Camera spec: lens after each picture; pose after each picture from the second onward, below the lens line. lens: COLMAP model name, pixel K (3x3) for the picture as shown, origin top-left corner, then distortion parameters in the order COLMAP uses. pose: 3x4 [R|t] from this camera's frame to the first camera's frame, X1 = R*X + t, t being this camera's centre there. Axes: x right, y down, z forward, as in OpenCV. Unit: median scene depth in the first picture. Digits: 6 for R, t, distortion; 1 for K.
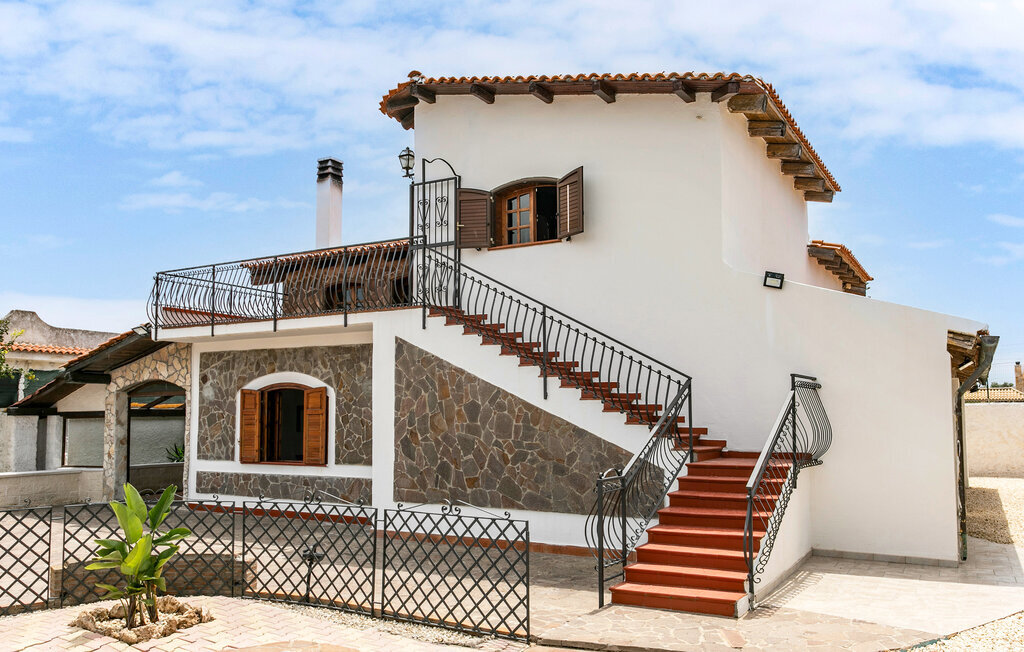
lens RADIAL K [[817.9, 0, 532.8], [0, 817.9, 347.8], [0, 0, 1]] dist [-0.001675, -0.000287]
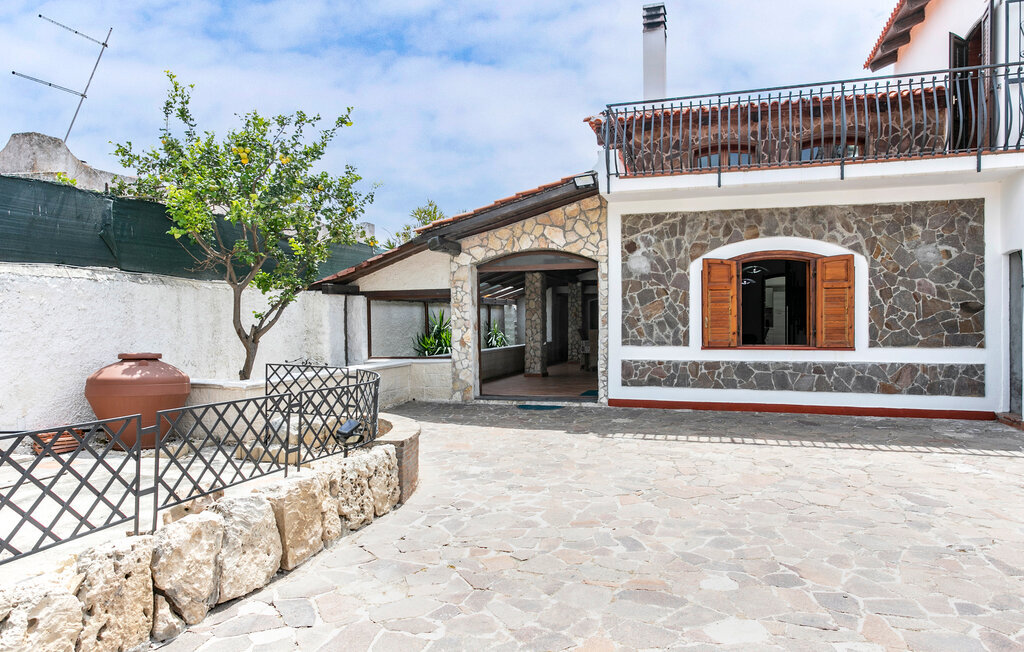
lens RADIAL K [[660.1, 0, 512.0], [0, 660.1, 326.0], [0, 0, 1]] dist [-0.034458, 0.036175]
pose [[0.977921, -0.001785, 0.208969, -0.715027], [-0.016909, 0.996009, 0.087636, 0.066524], [-0.208292, -0.089234, 0.973988, 0.416284]]
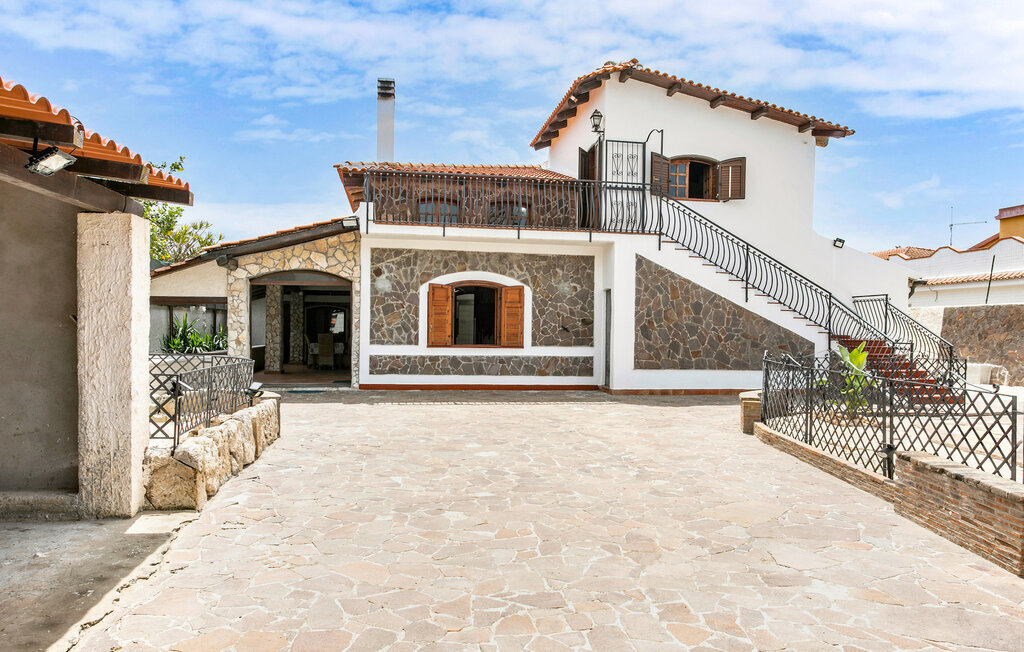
lens RADIAL K [[696.5, 0, 508.7], [0, 696.5, 339.4], [0, 0, 1]] dist [-0.015184, 0.000463]
pose [[0.775582, 0.006427, 0.631214, -0.936972], [-0.068620, 0.994881, 0.074185, 0.051107], [-0.627505, -0.100851, 0.772053, 0.169496]]
